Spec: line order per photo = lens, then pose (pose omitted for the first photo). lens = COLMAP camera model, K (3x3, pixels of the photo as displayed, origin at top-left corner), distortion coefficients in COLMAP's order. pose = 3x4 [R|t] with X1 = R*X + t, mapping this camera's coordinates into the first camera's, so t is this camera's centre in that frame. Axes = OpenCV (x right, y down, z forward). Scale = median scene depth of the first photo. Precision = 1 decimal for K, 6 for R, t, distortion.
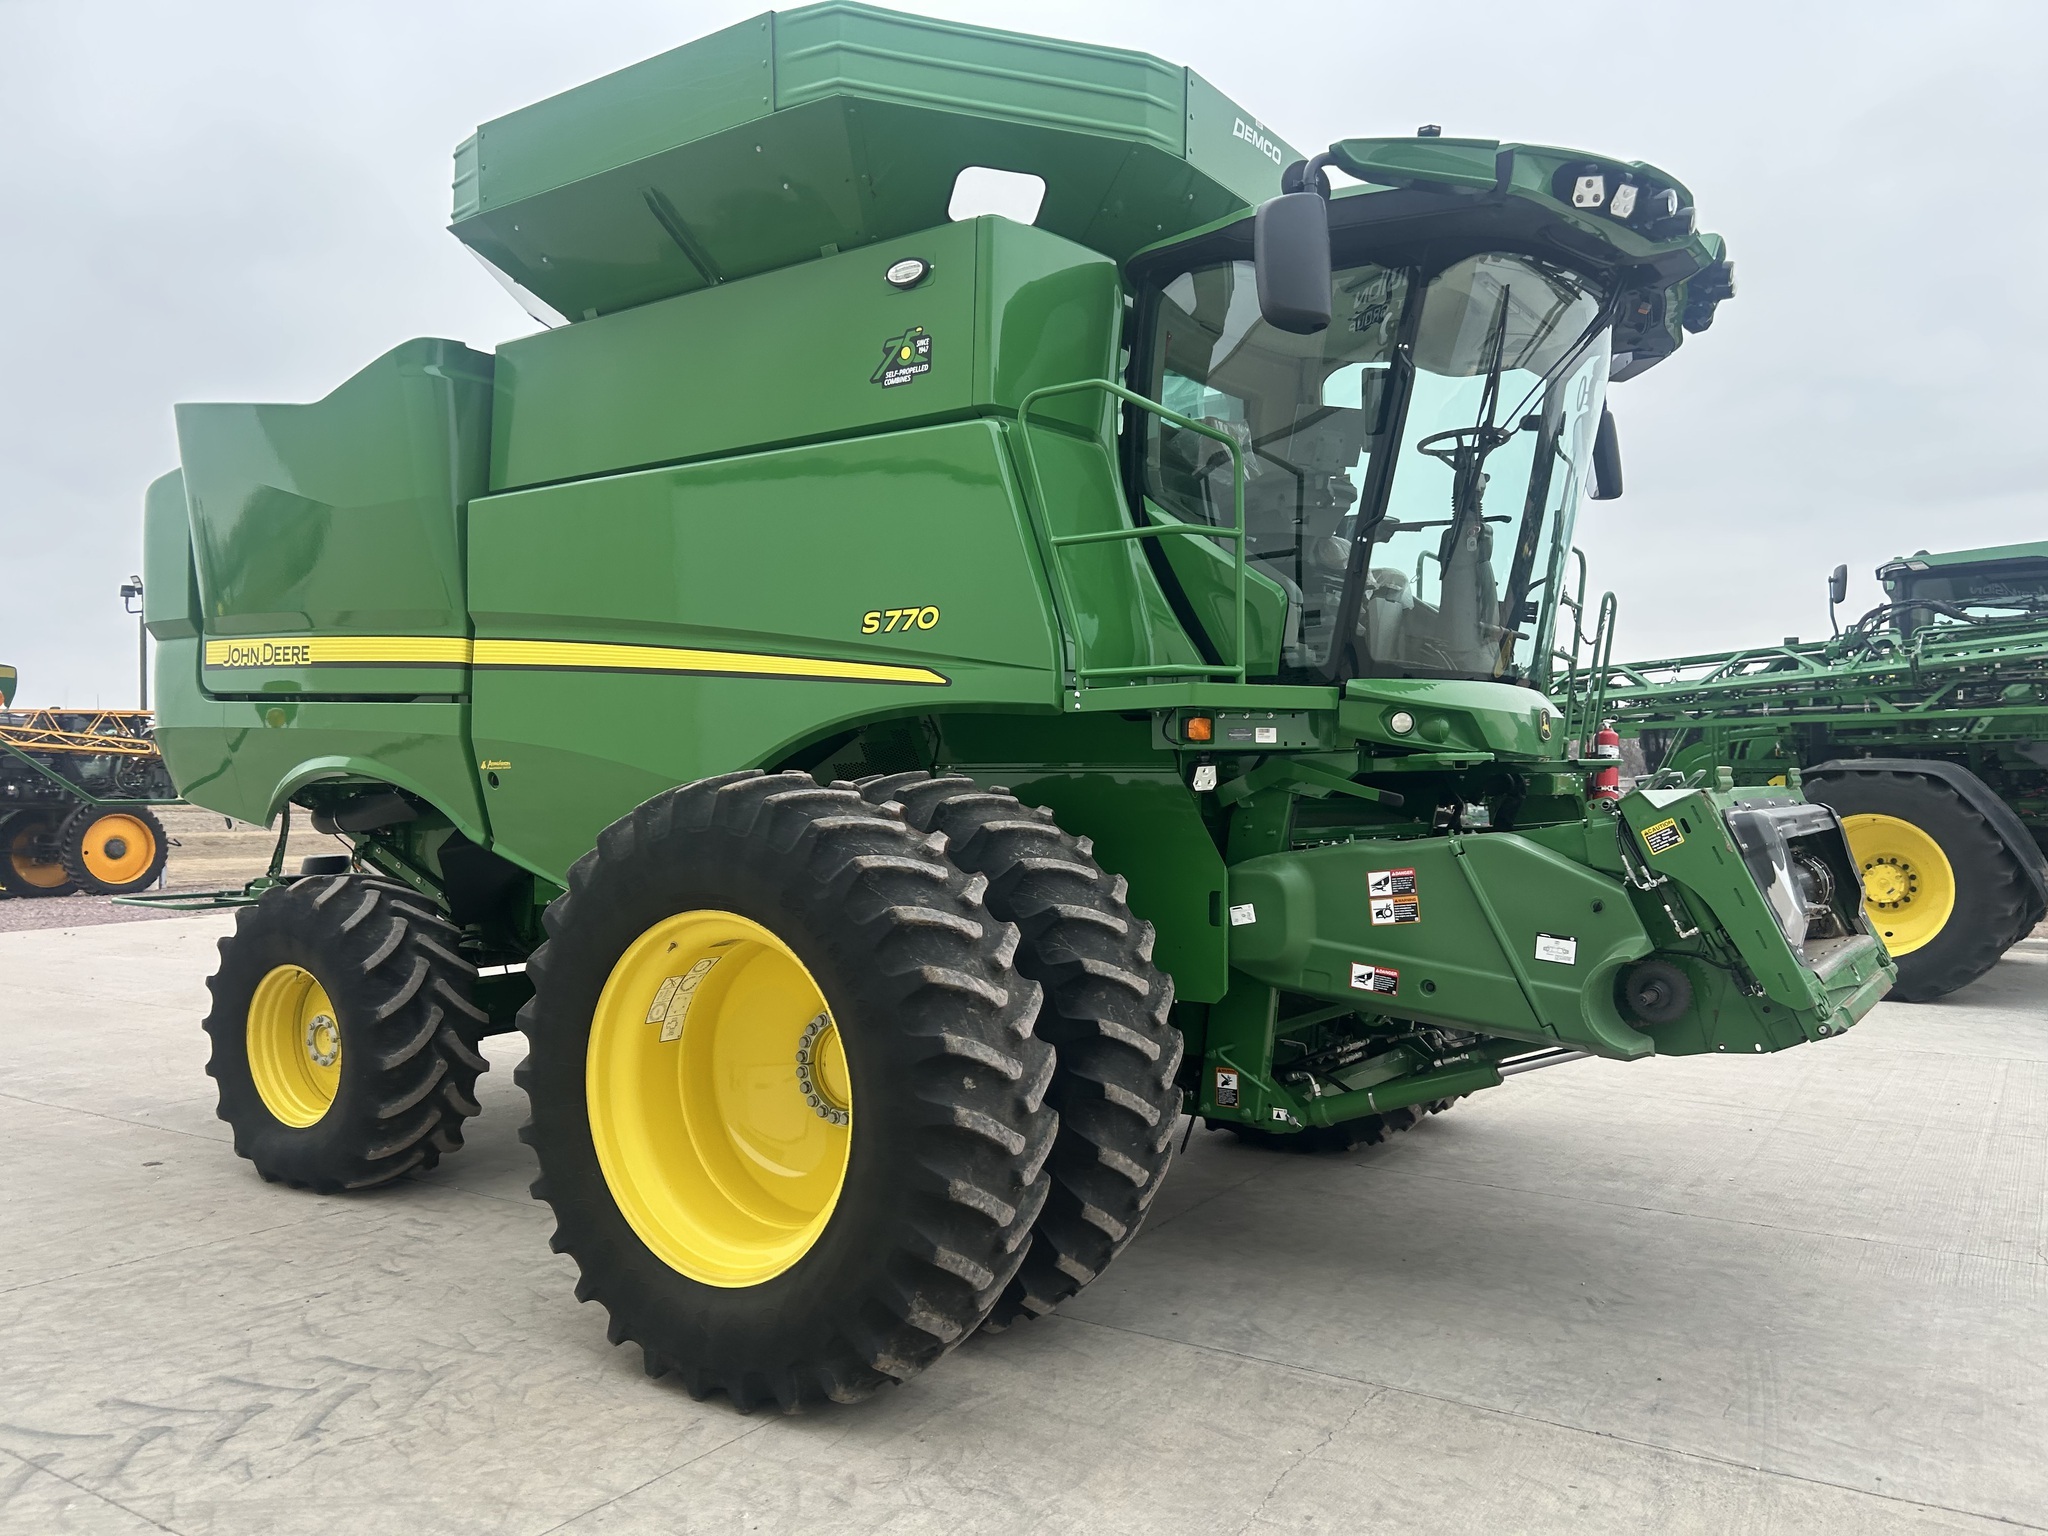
lens RADIAL K [[1528.8, 0, 1040.0], [0, 1528.8, 783.6], [0, 0, 1]] dist [0.048110, -0.050385]
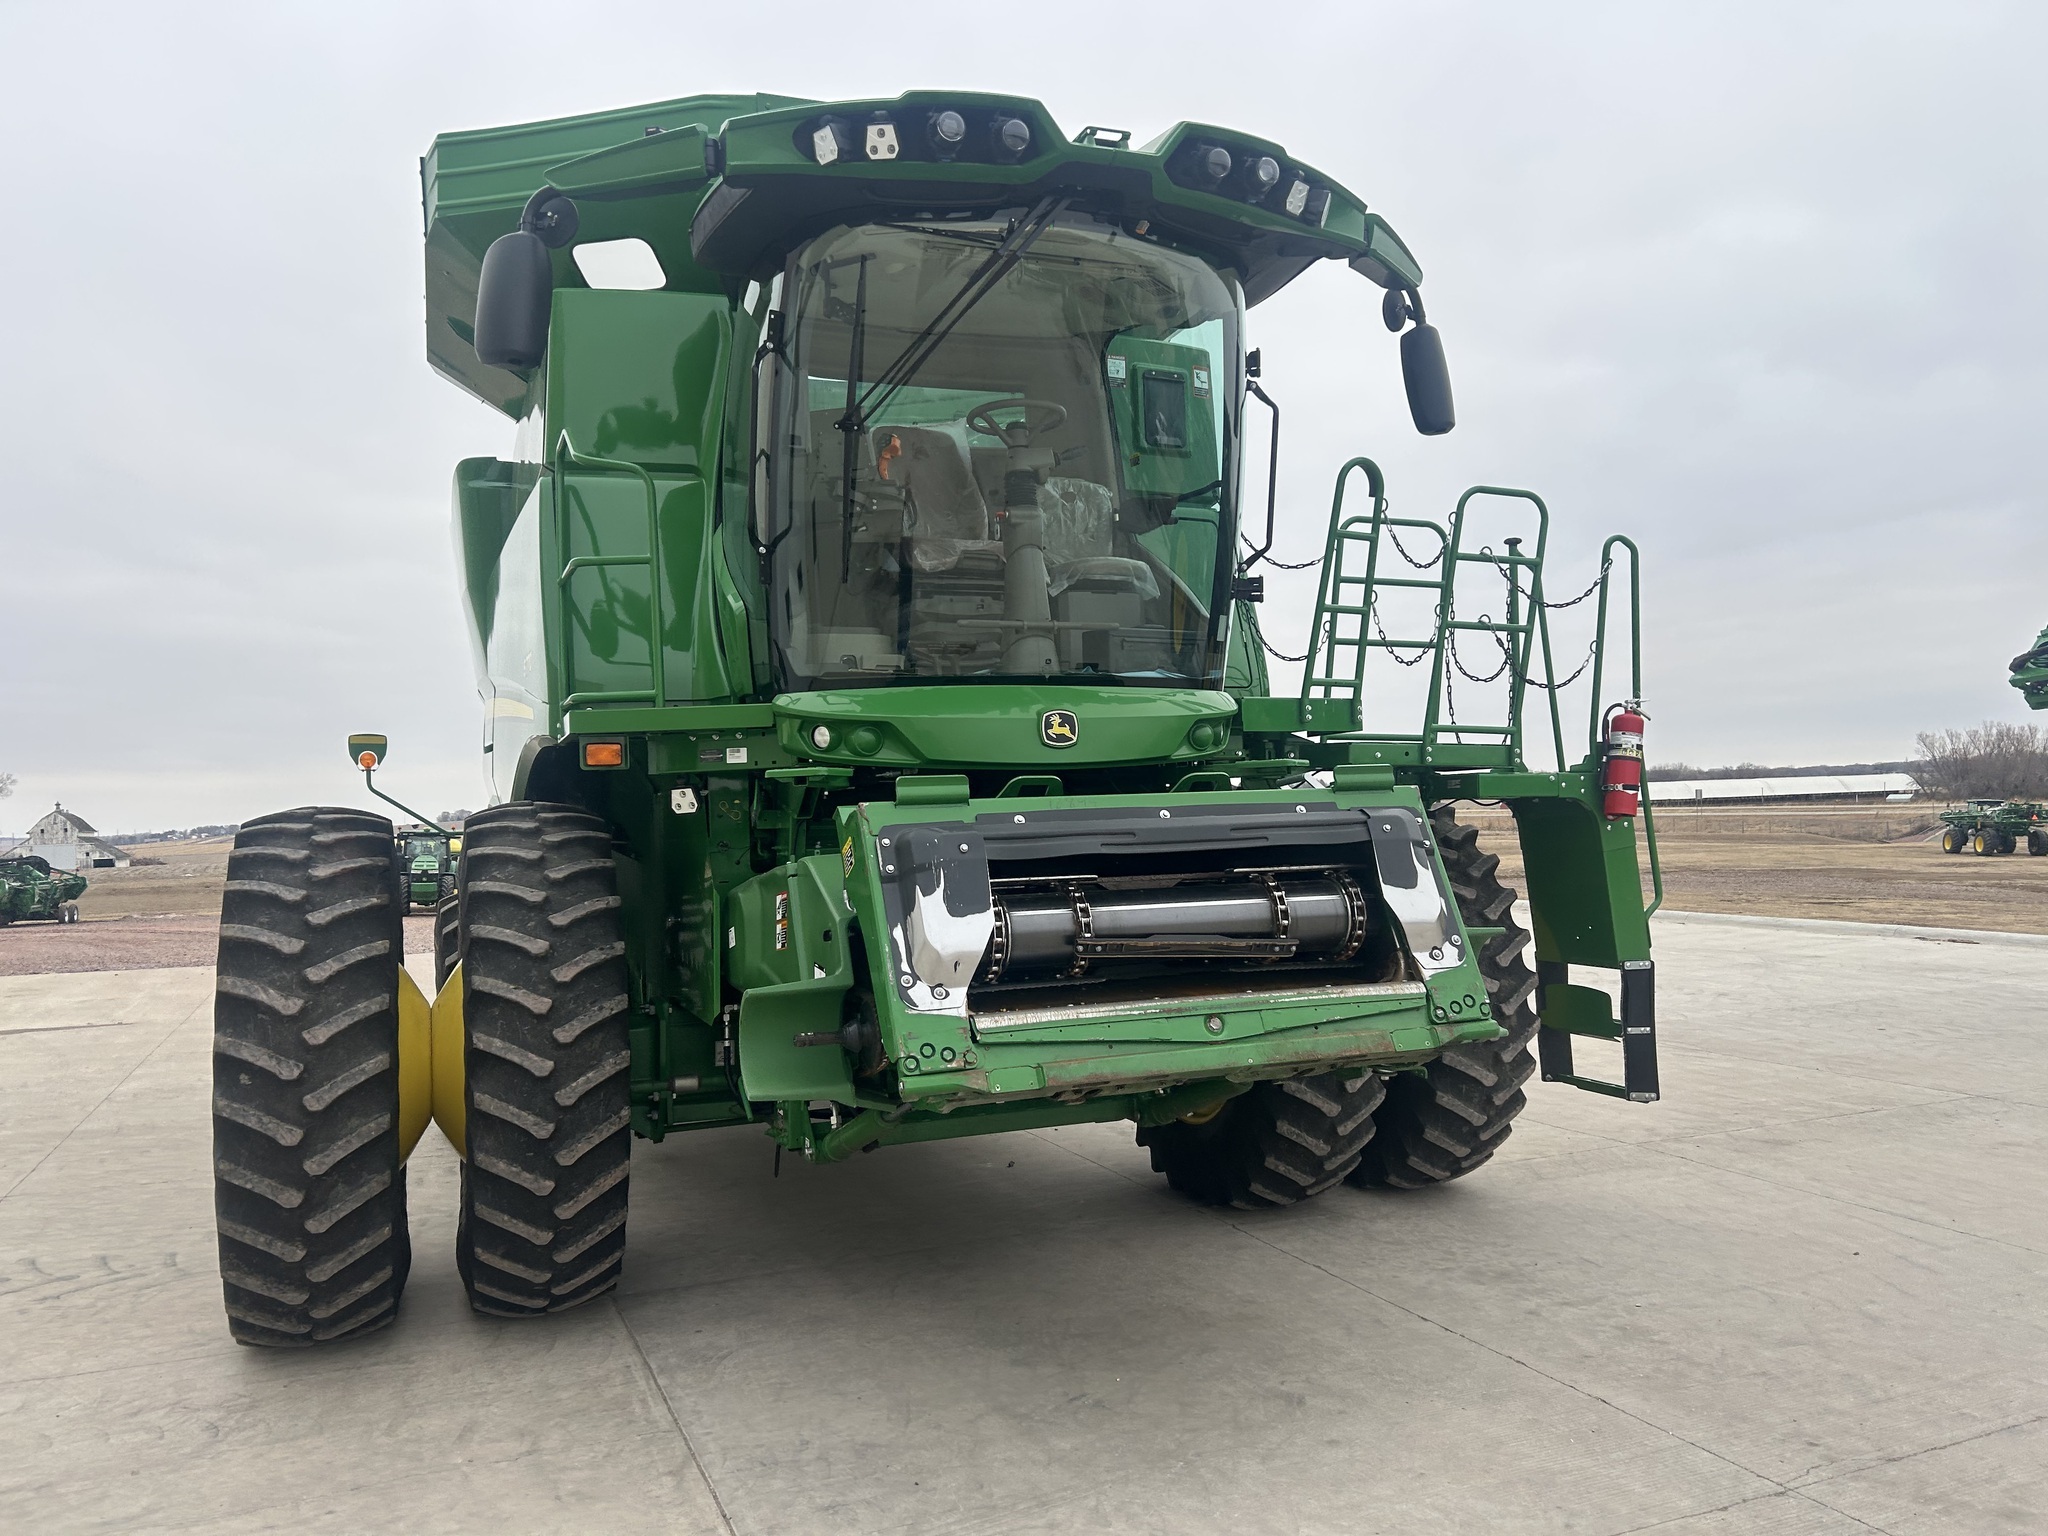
lens RADIAL K [[1528.8, 0, 1039.7], [0, 1528.8, 779.5], [0, 0, 1]] dist [0.048110, -0.050385]
pose [[0.828219, -0.035009, -0.559310, 0.846815], [0.030057, 0.999385, -0.018046, 0.007239], [0.559598, -0.001865, 0.828762, 0.284788]]
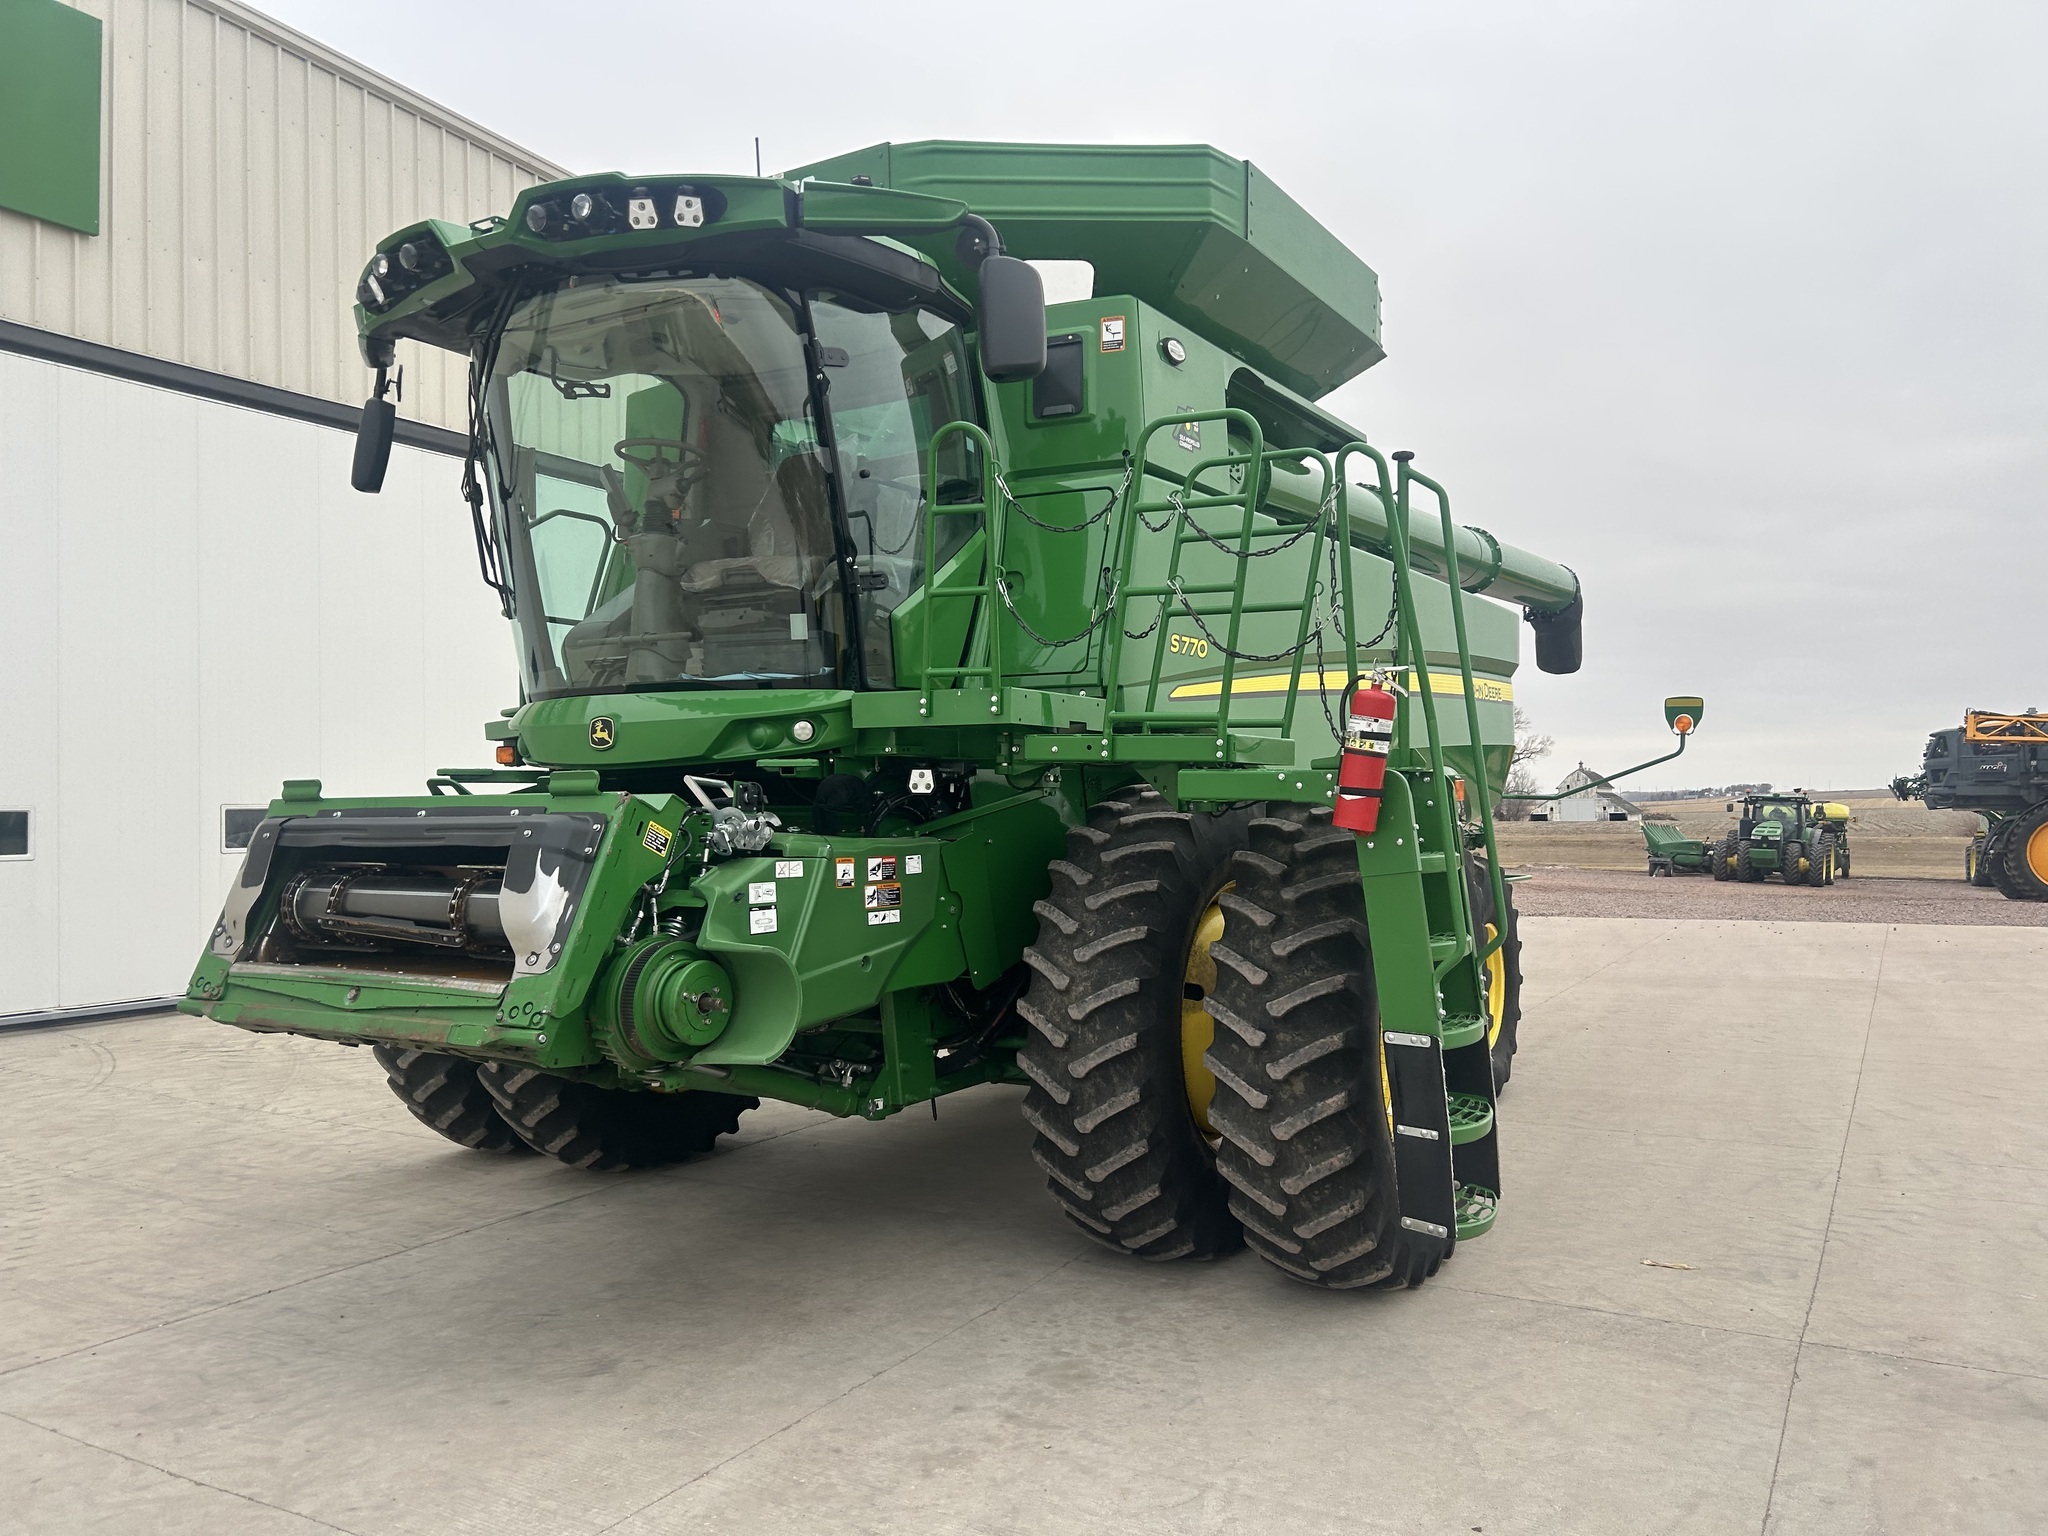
lens RADIAL K [[1528.8, 0, 1039.2], [0, 1528.8, 764.1], [0, 0, 1]] dist [0.048110, -0.050385]
pose [[0.057330, -0.023140, -0.998087, 1.400142], [0.011640, 0.999679, -0.022508, 0.007982], [0.998287, -0.010327, 0.057581, 1.288390]]
